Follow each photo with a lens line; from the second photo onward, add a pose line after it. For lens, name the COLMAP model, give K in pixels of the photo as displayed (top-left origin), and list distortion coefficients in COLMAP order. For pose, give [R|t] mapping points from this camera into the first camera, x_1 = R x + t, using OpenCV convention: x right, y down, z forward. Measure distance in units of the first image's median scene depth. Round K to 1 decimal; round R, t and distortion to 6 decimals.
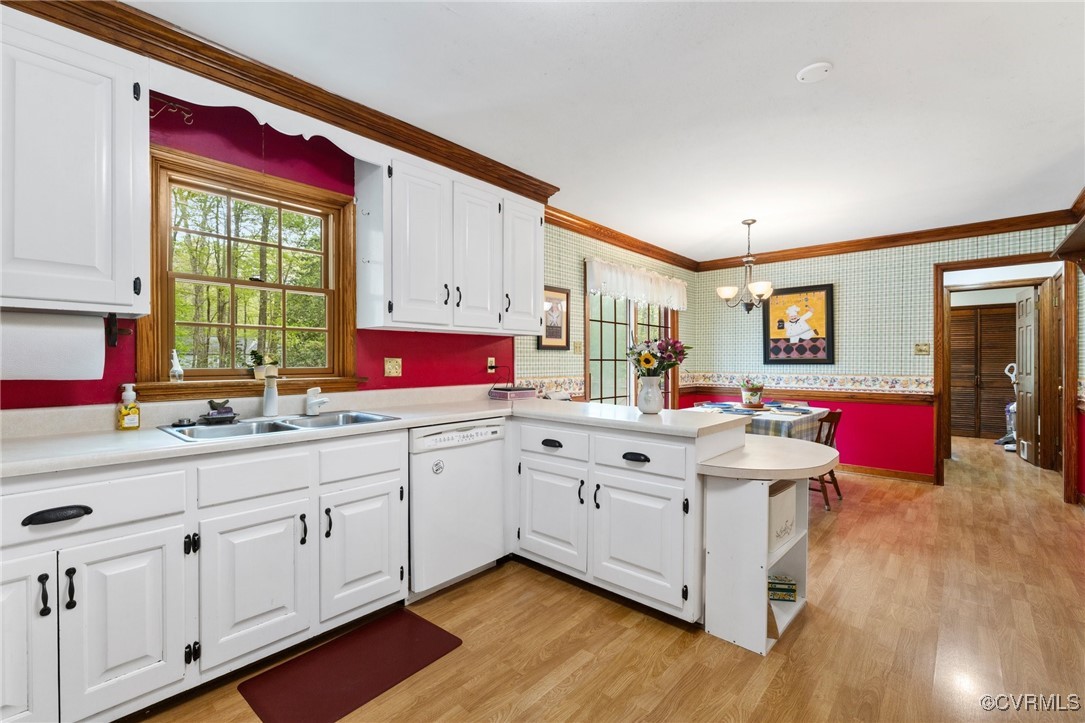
lens RADIAL K [[468.8, 0, 542.5], [0, 468.8, 363.3], [0, 0, 1]] dist [-0.000263, -0.000308]
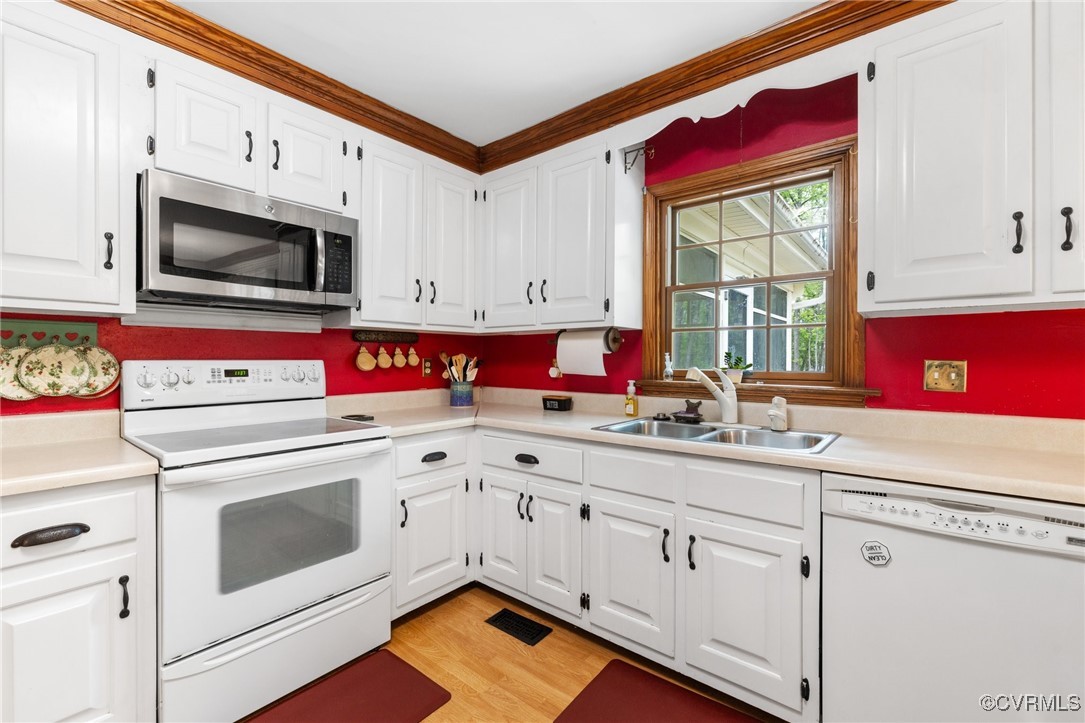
lens RADIAL K [[468.8, 0, 533.9], [0, 468.8, 357.2], [0, 0, 1]] dist [-0.000263, -0.000308]
pose [[0.040331, -0.002207, -0.999184, 0.322188], [-0.008723, 0.999959, -0.002561, -0.011578], [0.999148, 0.008820, 0.040310, 0.551261]]
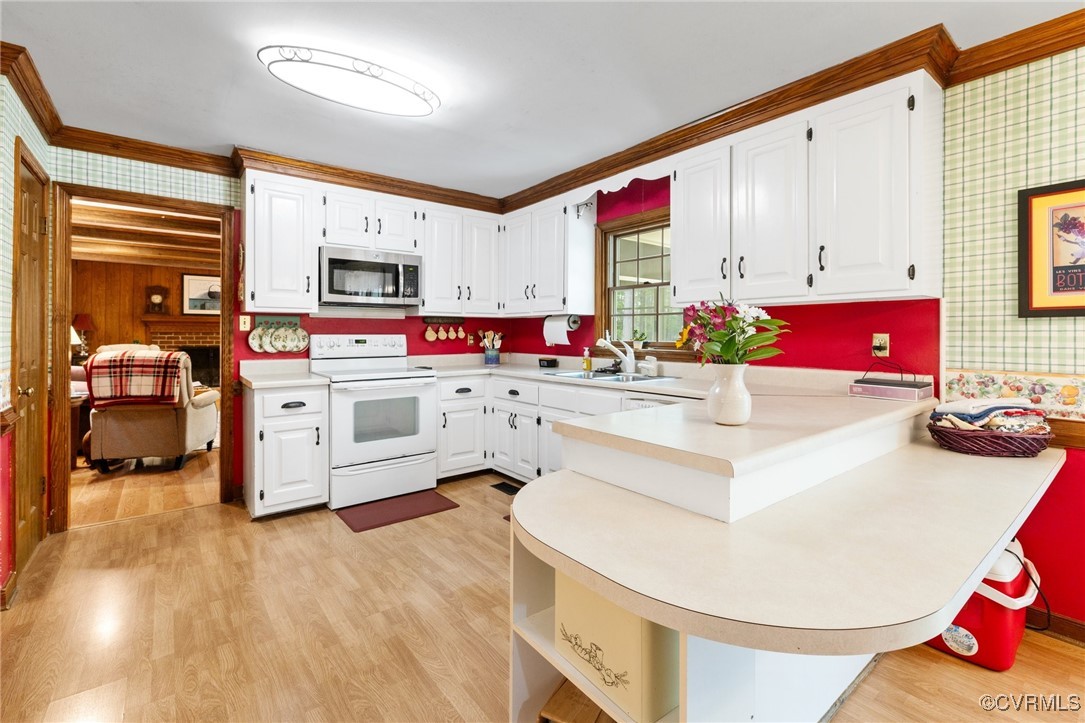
lens RADIAL K [[468.8, 0, 530.9], [0, 468.8, 331.7], [0, 0, 1]] dist [-0.000263, -0.000308]
pose [[-0.173485, -0.005015, -0.984824, 0.939582], [-0.007949, 0.999962, -0.003691, -0.012392], [0.984804, 0.007188, -0.173518, 0.904348]]
